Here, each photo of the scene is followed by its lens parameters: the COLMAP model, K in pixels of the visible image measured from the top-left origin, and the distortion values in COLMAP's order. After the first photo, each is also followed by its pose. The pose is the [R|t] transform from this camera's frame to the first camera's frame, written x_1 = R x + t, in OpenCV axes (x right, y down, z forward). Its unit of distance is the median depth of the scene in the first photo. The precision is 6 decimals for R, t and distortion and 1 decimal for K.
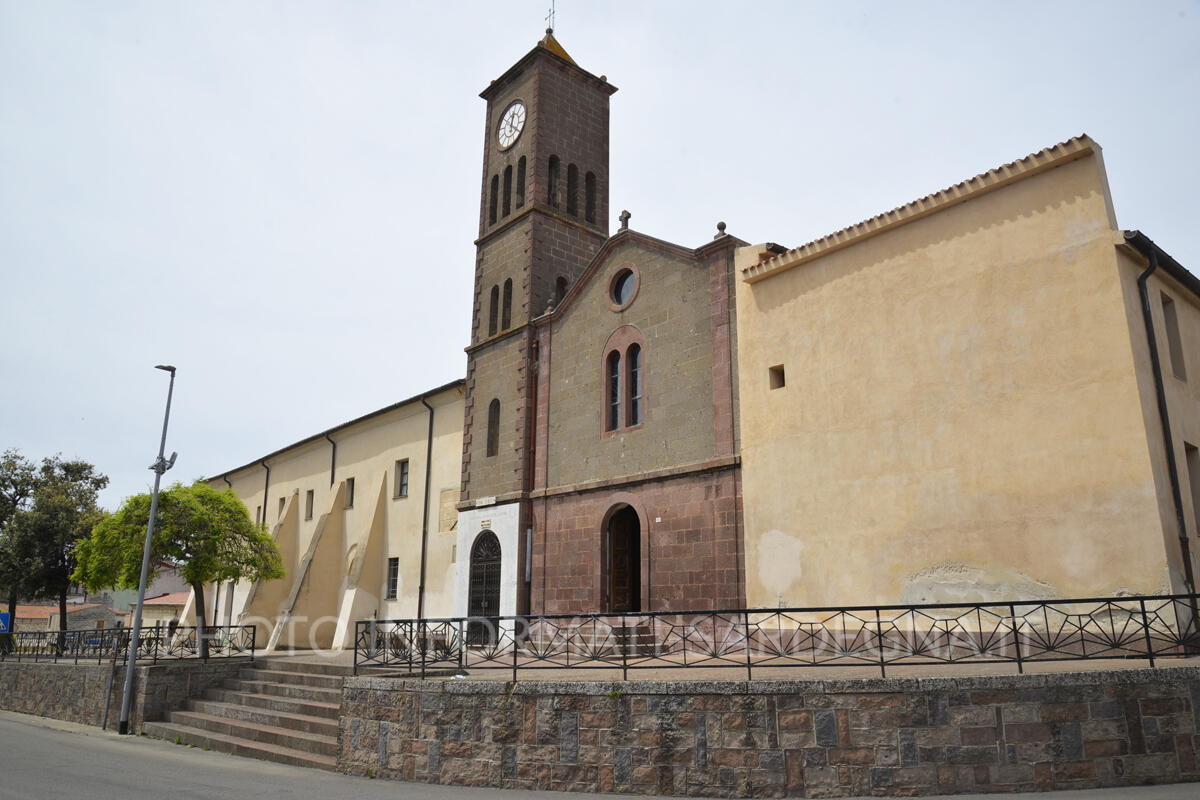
lens RADIAL K [[801.8, 0, 598.0], [0, 801.8, 409.1], [0, 0, 1]] dist [-0.019629, -0.000297]
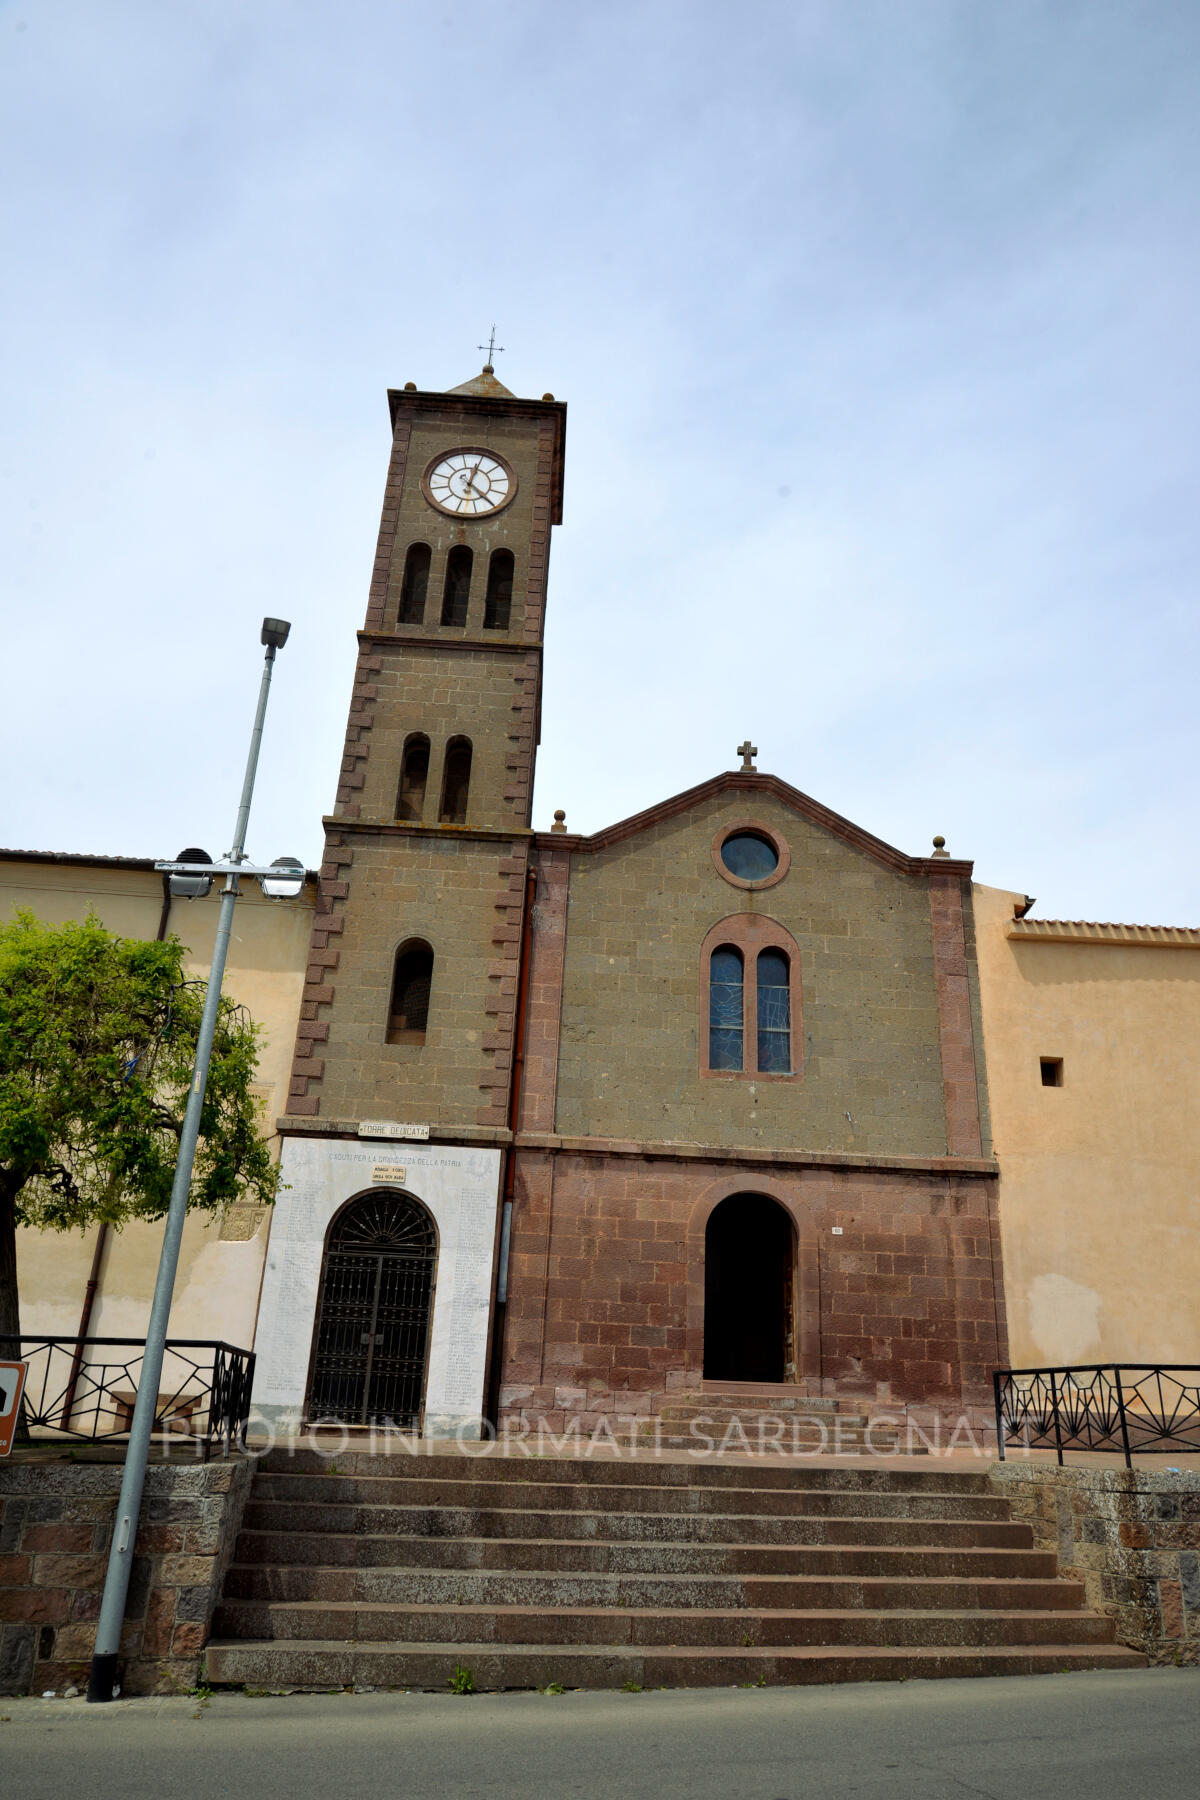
lens RADIAL K [[1202.7, 0, 637.5], [0, 1202.7, 932.0], [0, 0, 1]] dist [-0.019629, -0.000297]
pose [[0.614300, 0.327309, 0.717986, -0.816803], [-0.234187, 0.944539, -0.230221, 0.175532], [-0.753519, -0.026718, 0.656882, 0.505587]]
